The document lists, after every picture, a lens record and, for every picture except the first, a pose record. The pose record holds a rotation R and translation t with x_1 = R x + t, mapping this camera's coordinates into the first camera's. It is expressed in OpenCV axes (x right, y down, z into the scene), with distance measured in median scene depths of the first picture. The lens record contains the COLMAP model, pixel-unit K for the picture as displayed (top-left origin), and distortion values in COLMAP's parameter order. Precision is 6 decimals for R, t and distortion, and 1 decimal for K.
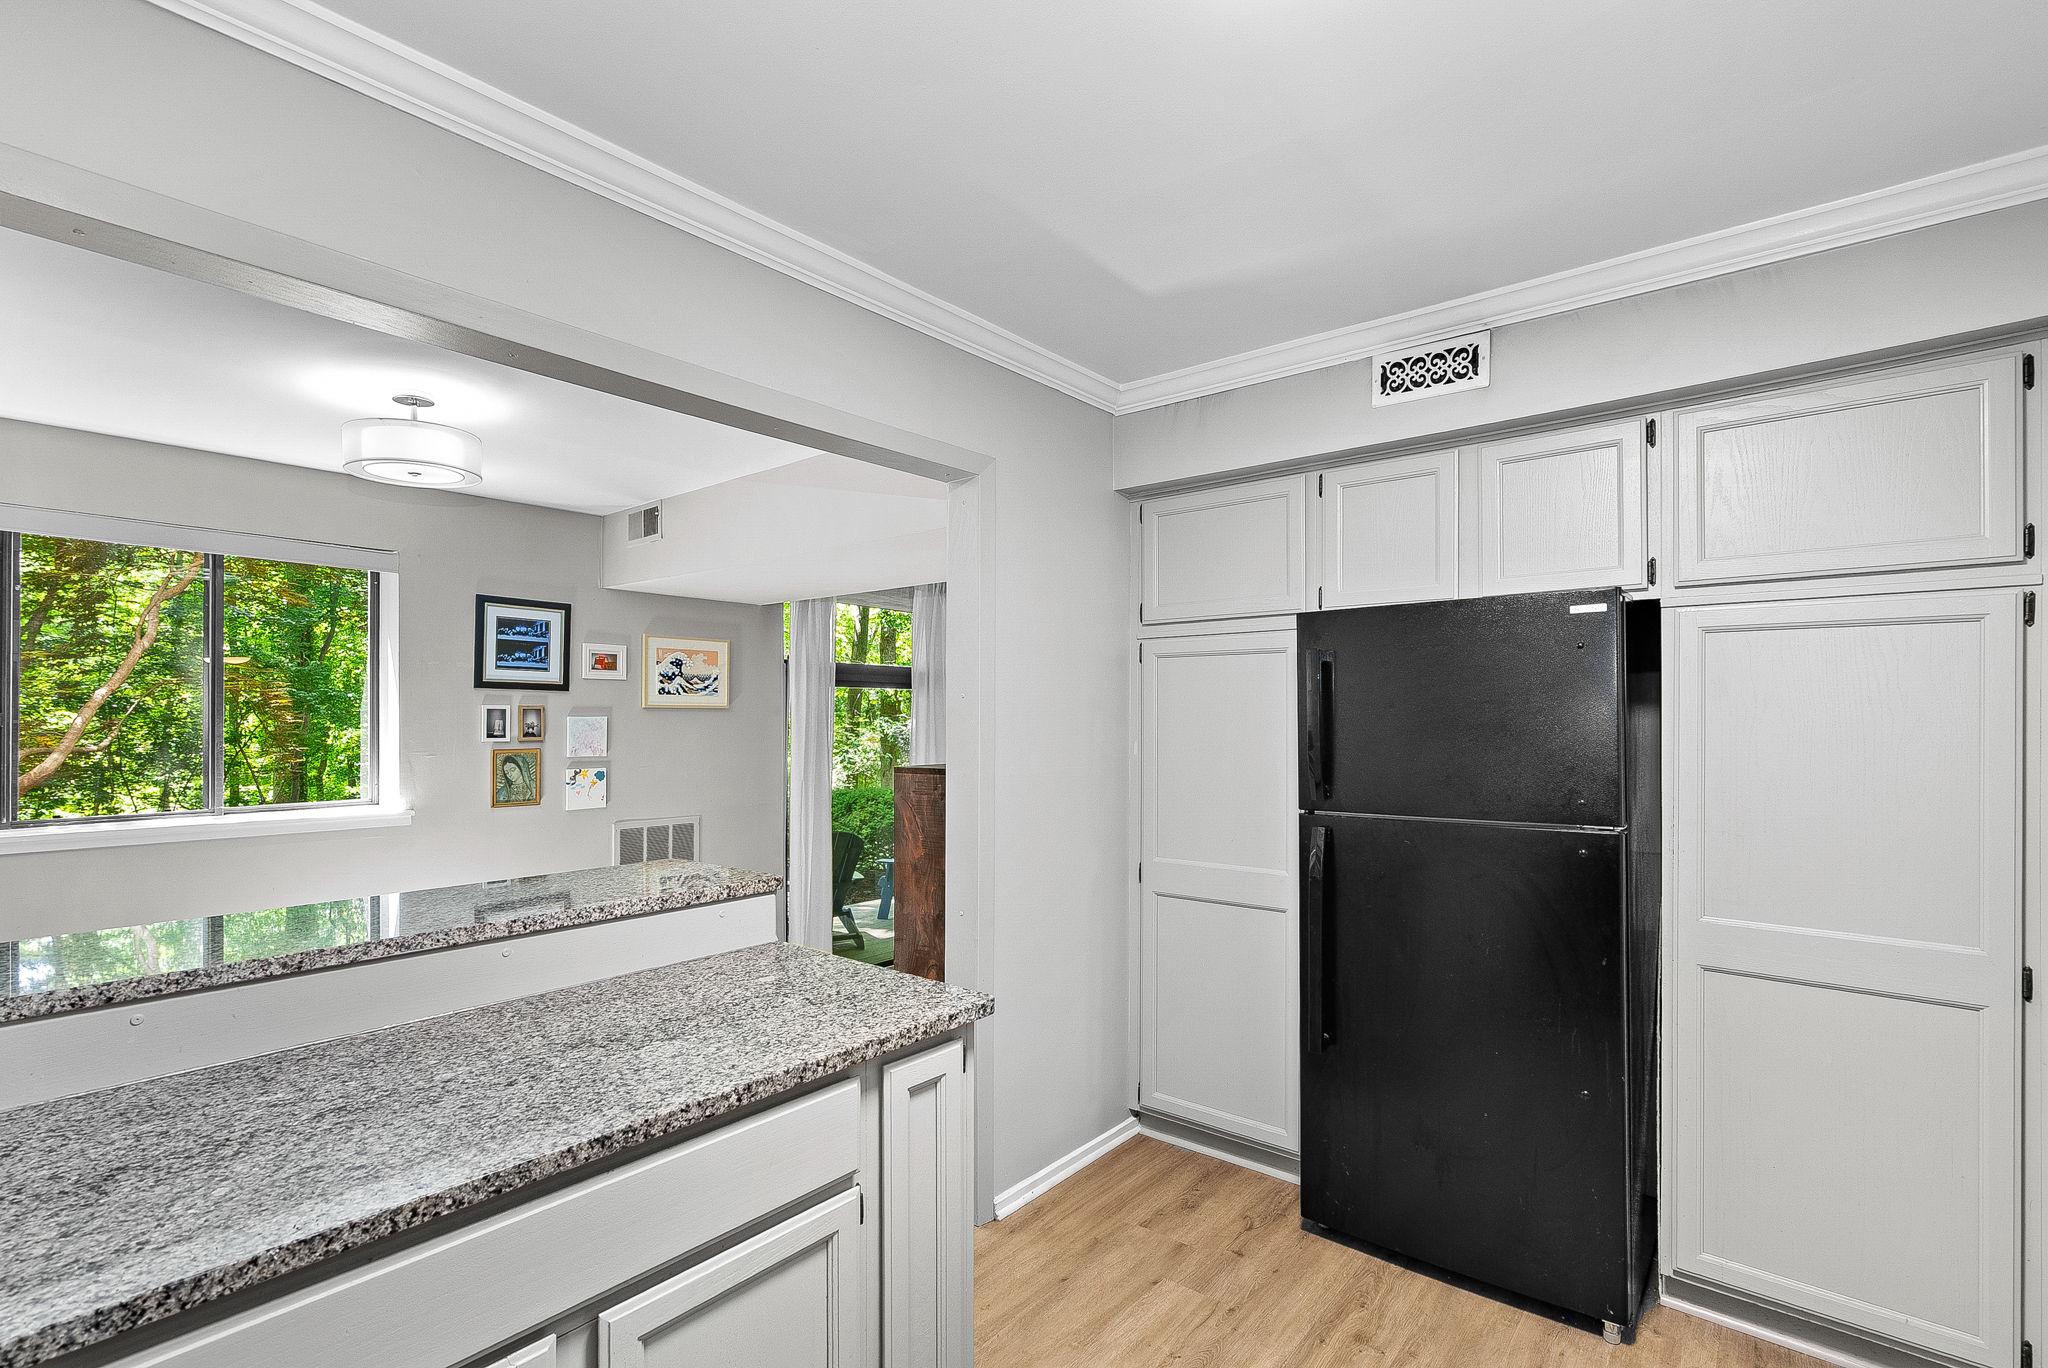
lens RADIAL K [[949.5, 0, 1005.4], [0, 949.5, 701.4], [0, 0, 1]] dist [-0.009509, 0.004834]
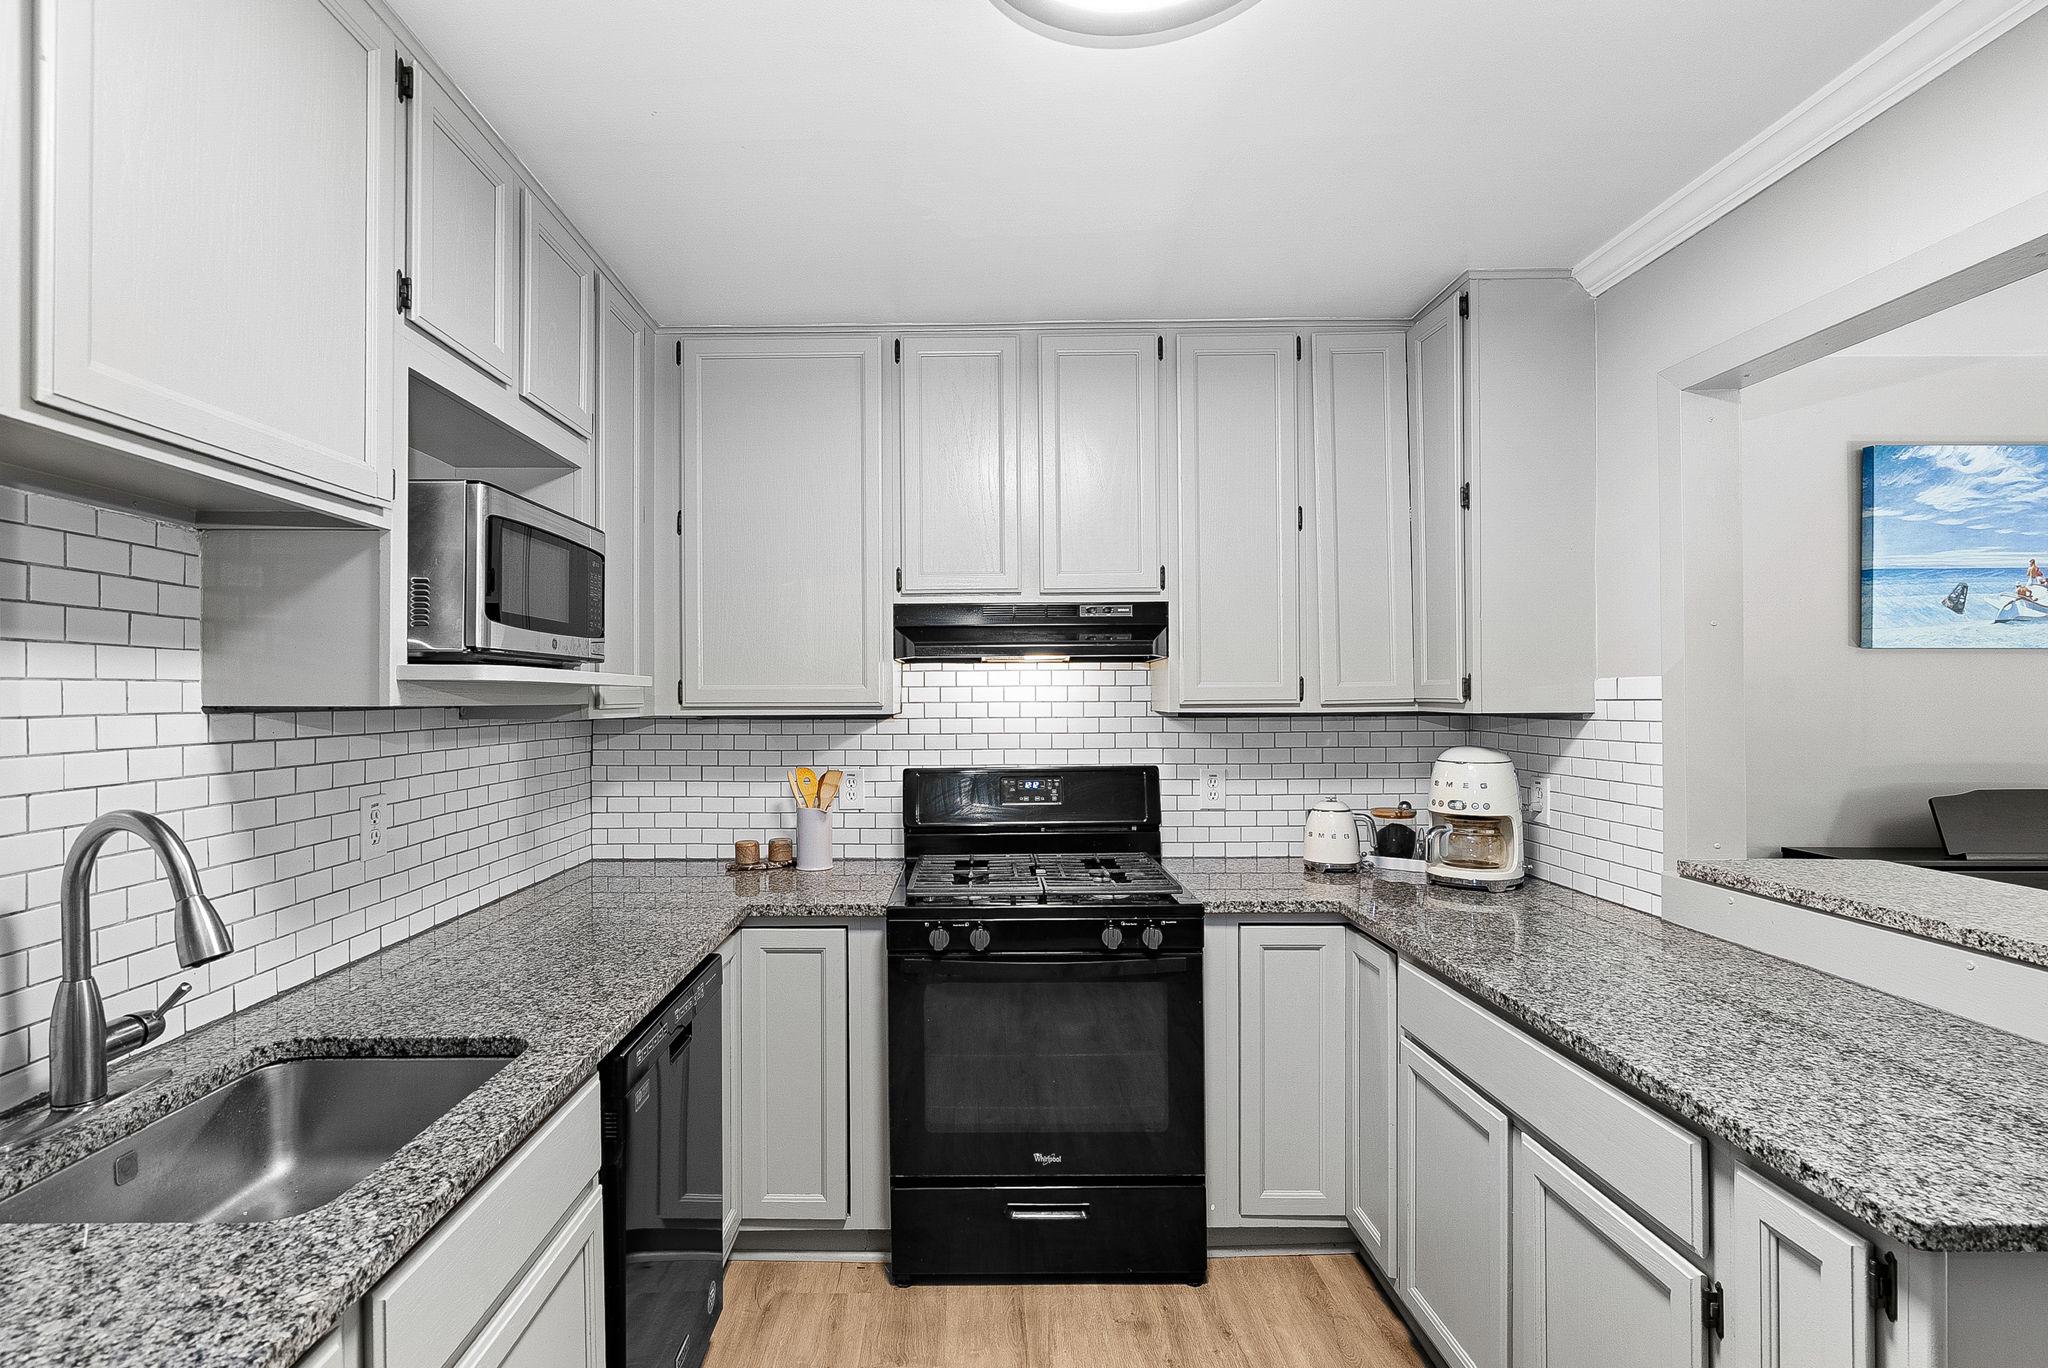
lens RADIAL K [[992.9, 0, 972.9], [0, 992.9, 690.6], [0, 0, 1]] dist [-0.001741, 0.000708]
pose [[-0.761315, -0.000568, -0.648382, 0.621640], [0.012261, 0.999808, -0.015271, 0.010657], [0.648266, -0.019576, -0.761162, 0.887106]]
